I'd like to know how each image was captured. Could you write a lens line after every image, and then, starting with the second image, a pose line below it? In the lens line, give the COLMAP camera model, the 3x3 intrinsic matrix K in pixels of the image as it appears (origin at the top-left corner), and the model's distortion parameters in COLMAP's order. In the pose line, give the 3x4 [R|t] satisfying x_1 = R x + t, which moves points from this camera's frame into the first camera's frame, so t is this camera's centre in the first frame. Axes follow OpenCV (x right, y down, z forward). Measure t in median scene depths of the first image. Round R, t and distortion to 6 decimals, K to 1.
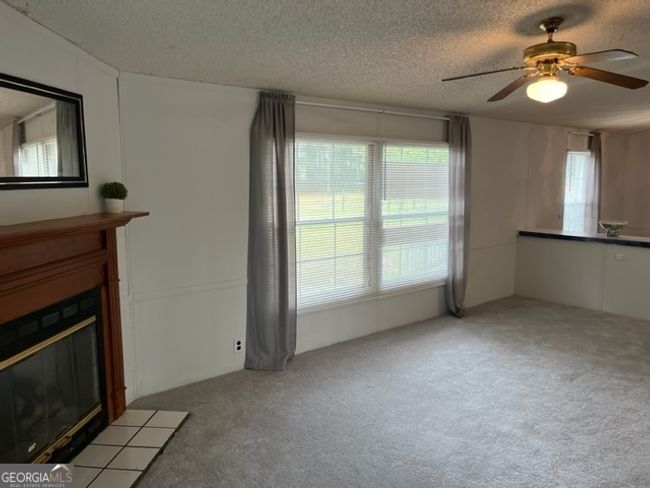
lens RADIAL K [[490.9, 0, 323.3], [0, 490.9, 243.6], [0, 0, 1]] dist [0.068245, -0.099579]
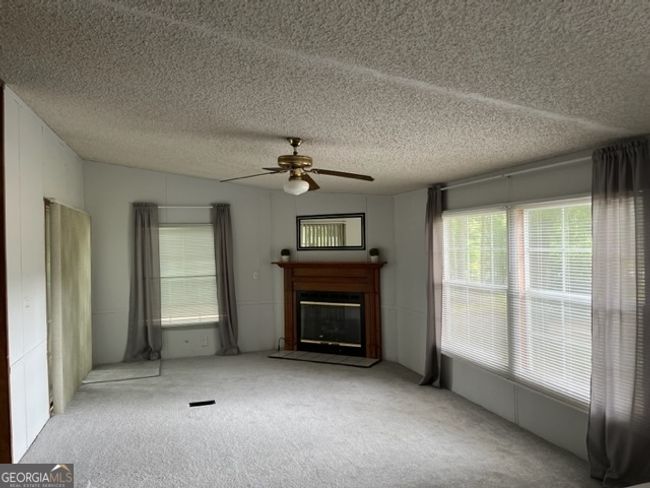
lens RADIAL K [[490.9, 0, 323.3], [0, 490.9, 243.6], [0, 0, 1]] dist [0.068245, -0.099579]
pose [[-0.369039, 0.008964, -0.929371, 1.672252], [-0.106738, 0.992929, 0.051961, -0.229901], [0.923265, 0.118375, -0.365472, 1.565201]]
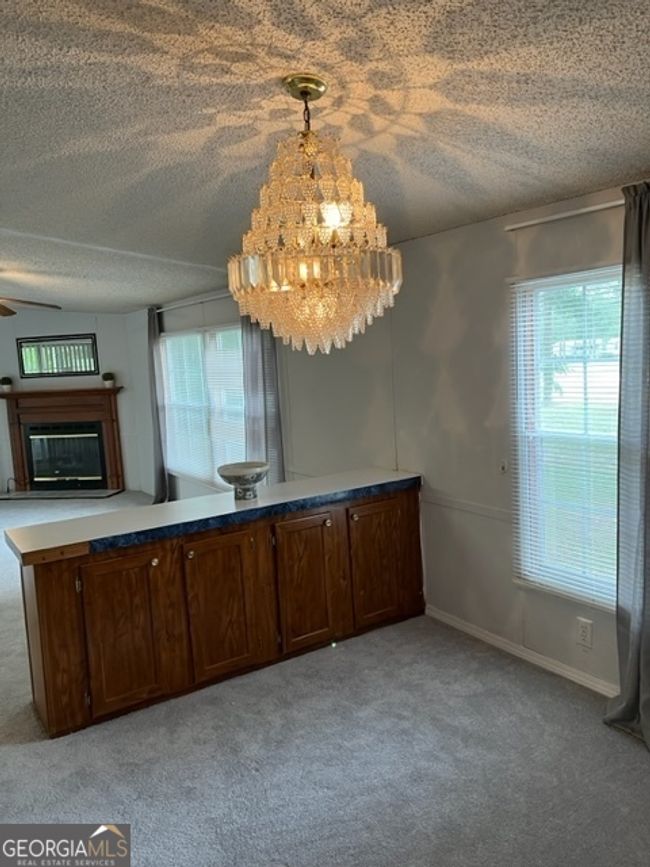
lens RADIAL K [[654.8, 0, 309.5], [0, 654.8, 441.0], [0, 0, 1]] dist [0.068245, -0.099579]
pose [[-0.088719, 0.136687, -0.986633, 2.186135], [-0.080924, 0.986276, 0.143914, -0.298191], [0.992764, 0.092611, -0.076440, 2.028533]]
